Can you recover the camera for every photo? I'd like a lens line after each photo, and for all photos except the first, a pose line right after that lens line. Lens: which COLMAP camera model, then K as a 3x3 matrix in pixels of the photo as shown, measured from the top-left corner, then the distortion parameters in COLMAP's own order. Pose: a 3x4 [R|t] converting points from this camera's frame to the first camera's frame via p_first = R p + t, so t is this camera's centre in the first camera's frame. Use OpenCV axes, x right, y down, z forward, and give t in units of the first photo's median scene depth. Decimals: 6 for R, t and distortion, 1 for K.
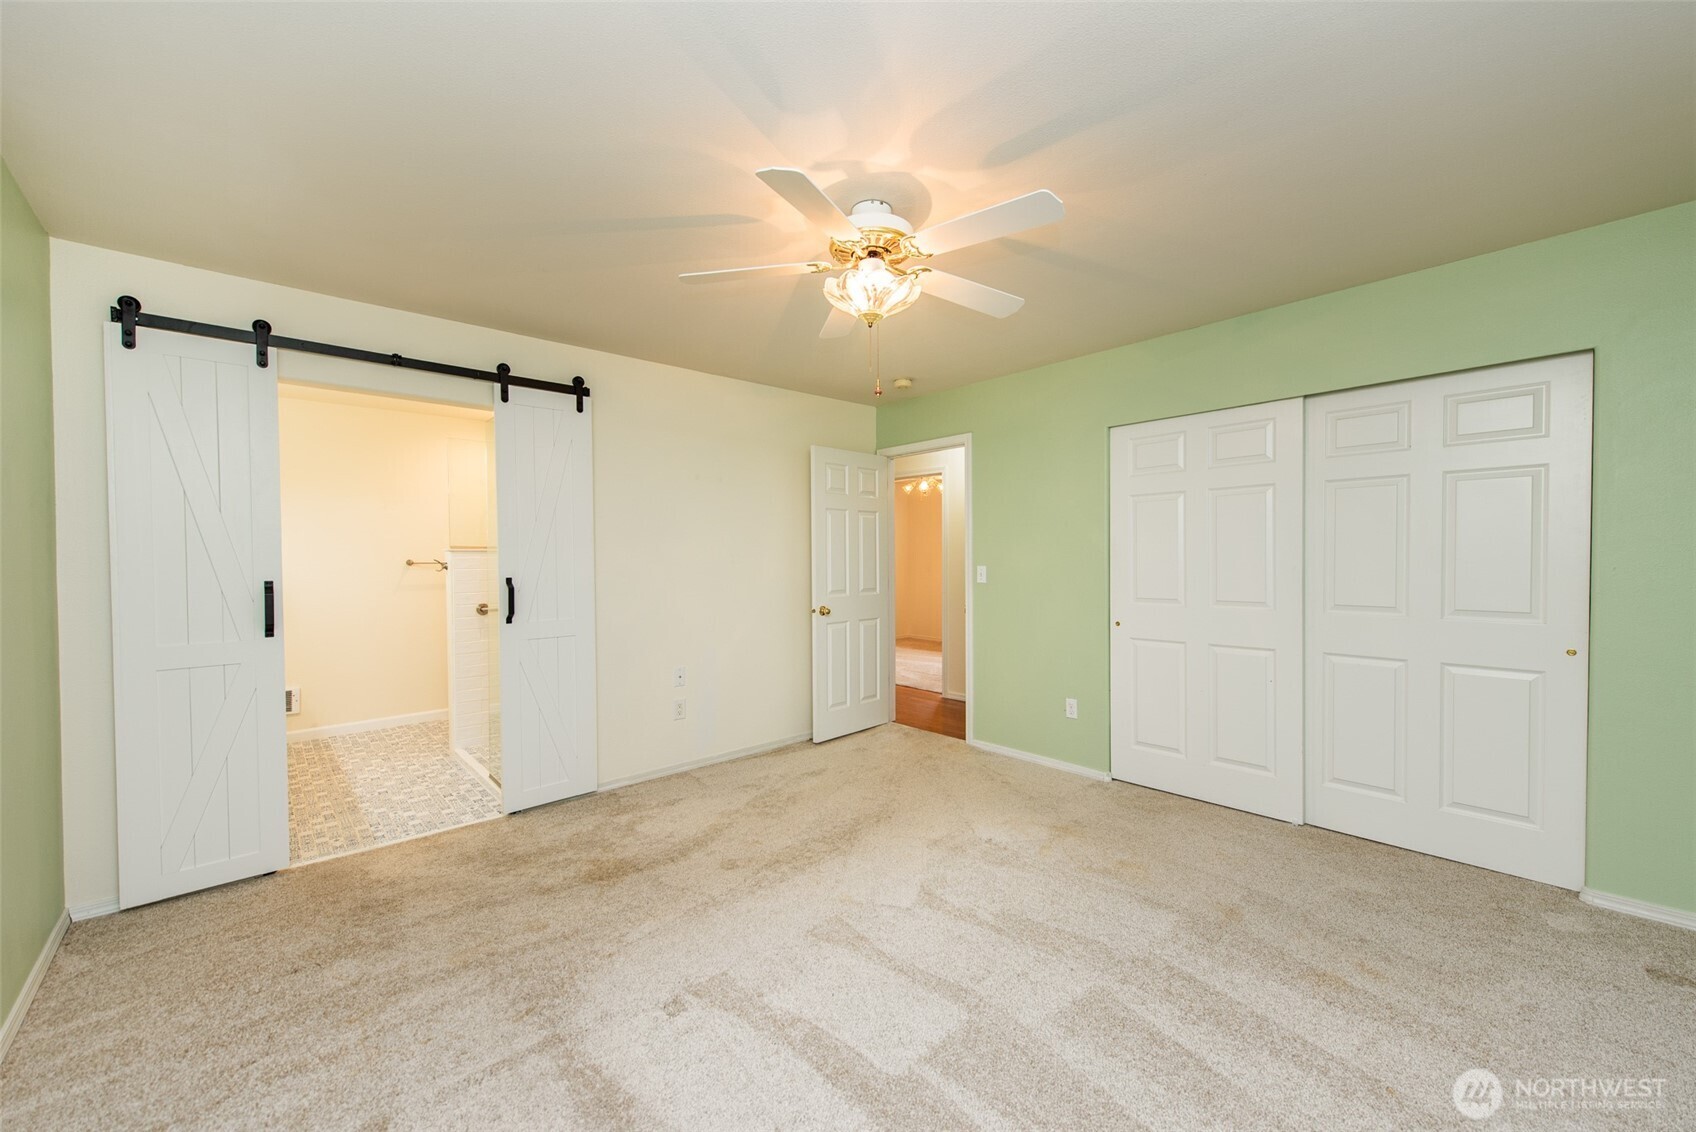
lens RADIAL K [[662.3, 0, 848.0], [0, 662.3, 566.0], [0, 0, 1]] dist [0.002166, 0.000320]
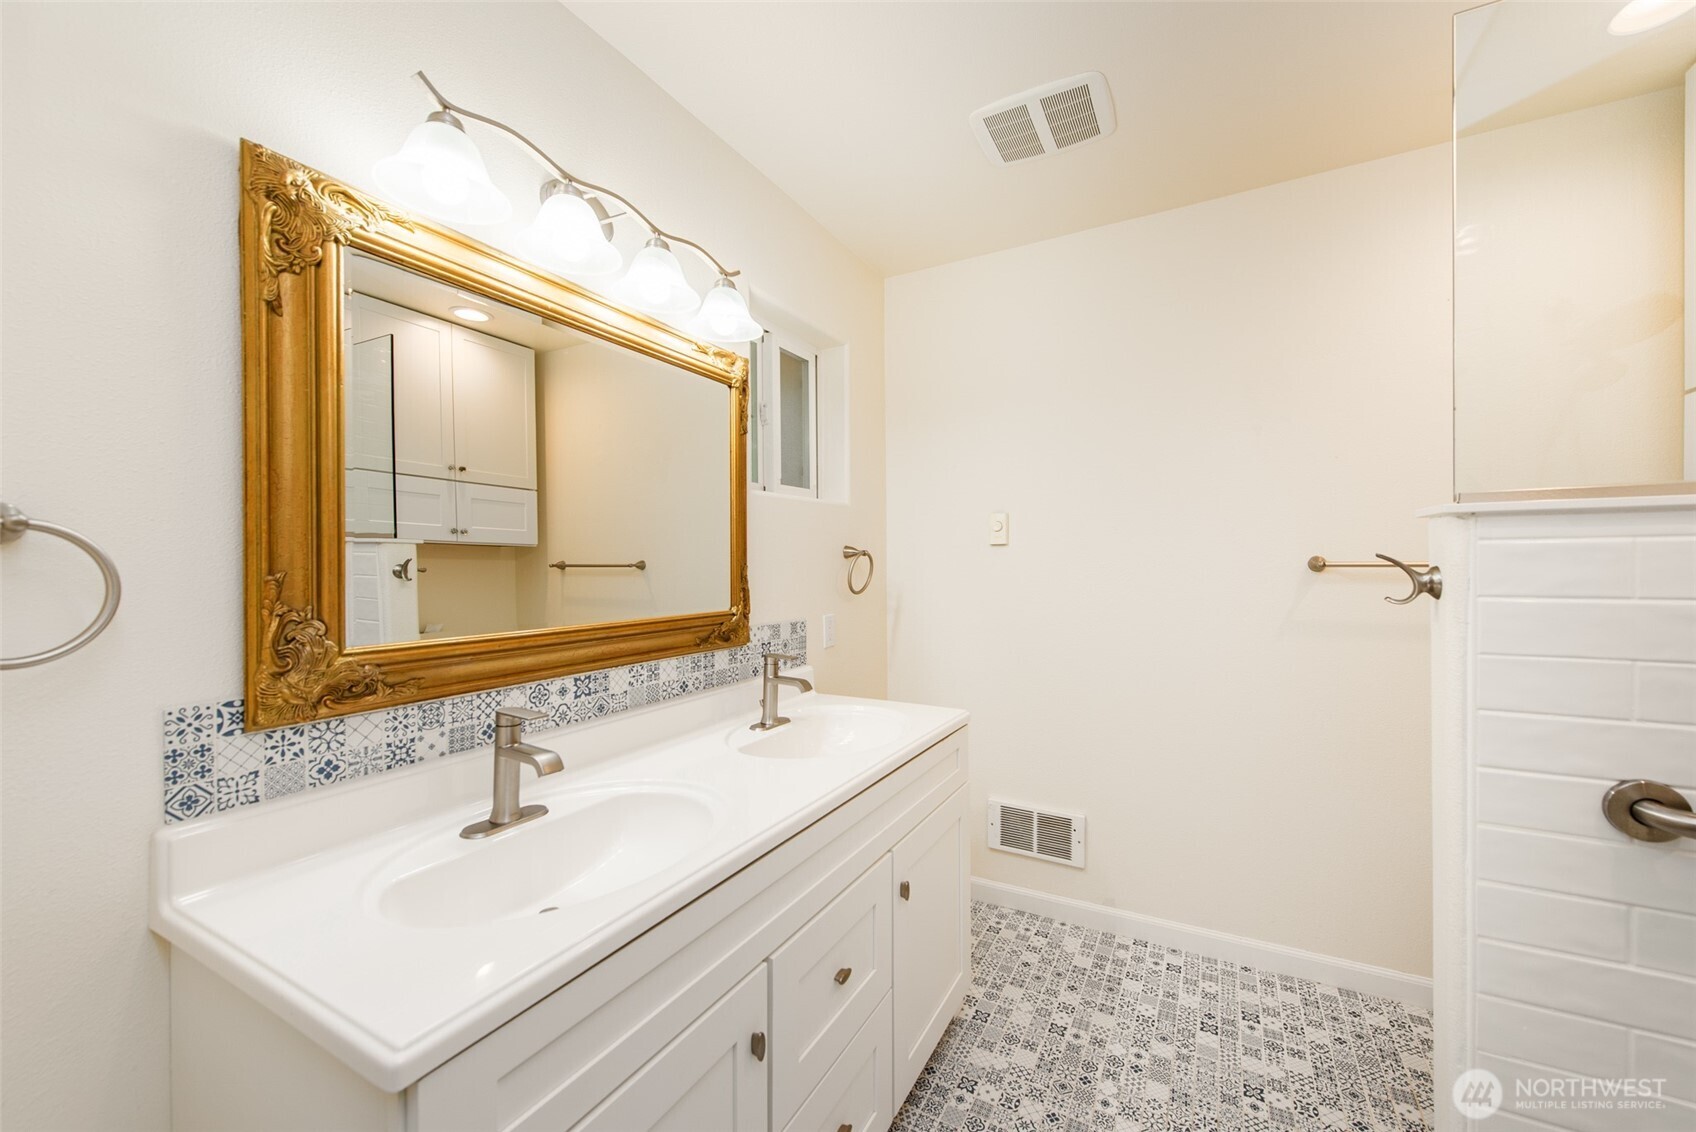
lens RADIAL K [[662.3, 0, 848.0], [0, 662.3, 566.0], [0, 0, 1]] dist [0.002166, 0.000320]
pose [[0.314762, 0.007328, -0.949142, -0.597963], [-0.007093, 0.999960, 0.005368, -0.006595], [0.949144, 0.005043, 0.314801, 0.973038]]
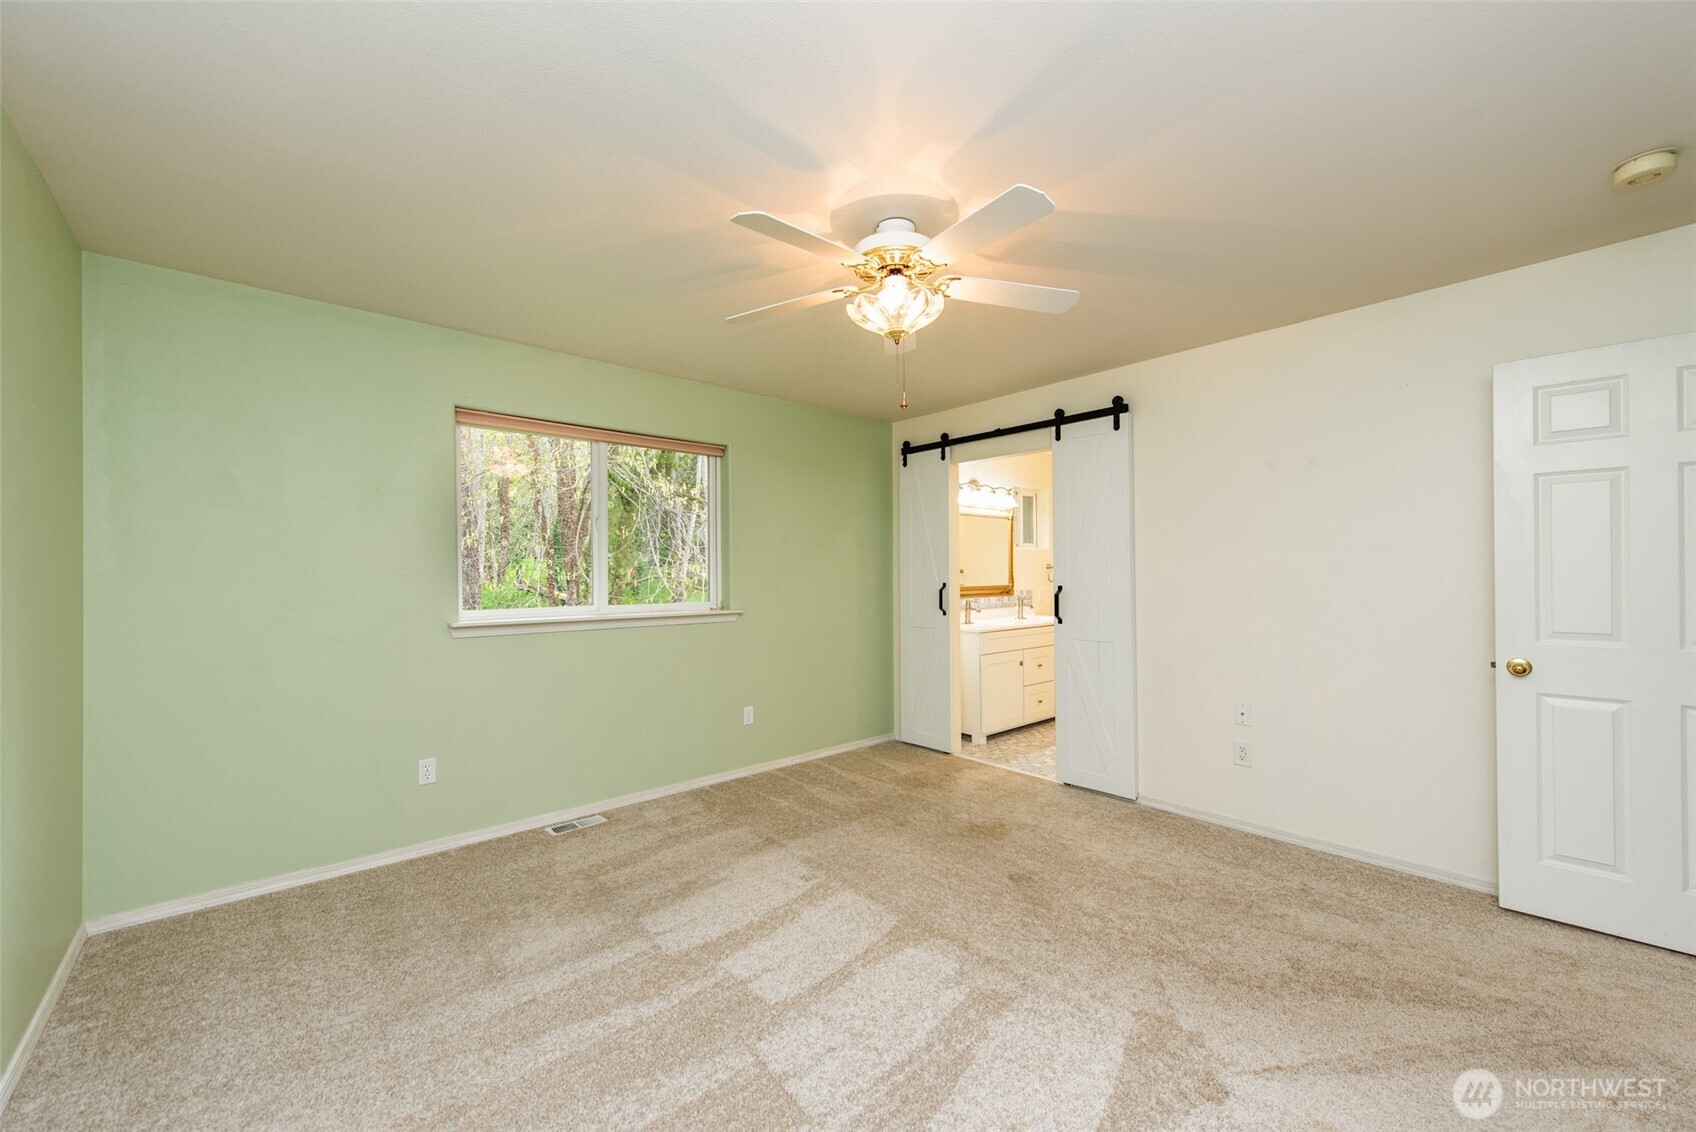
lens RADIAL K [[662.3, 0, 848.0], [0, 662.3, 566.0], [0, 0, 1]] dist [0.002166, 0.000320]
pose [[-0.023348, -0.000110, -0.999727, 0.706598], [-0.005896, 0.999983, 0.000027, -0.015844], [0.999710, 0.005895, -0.023348, 0.649218]]
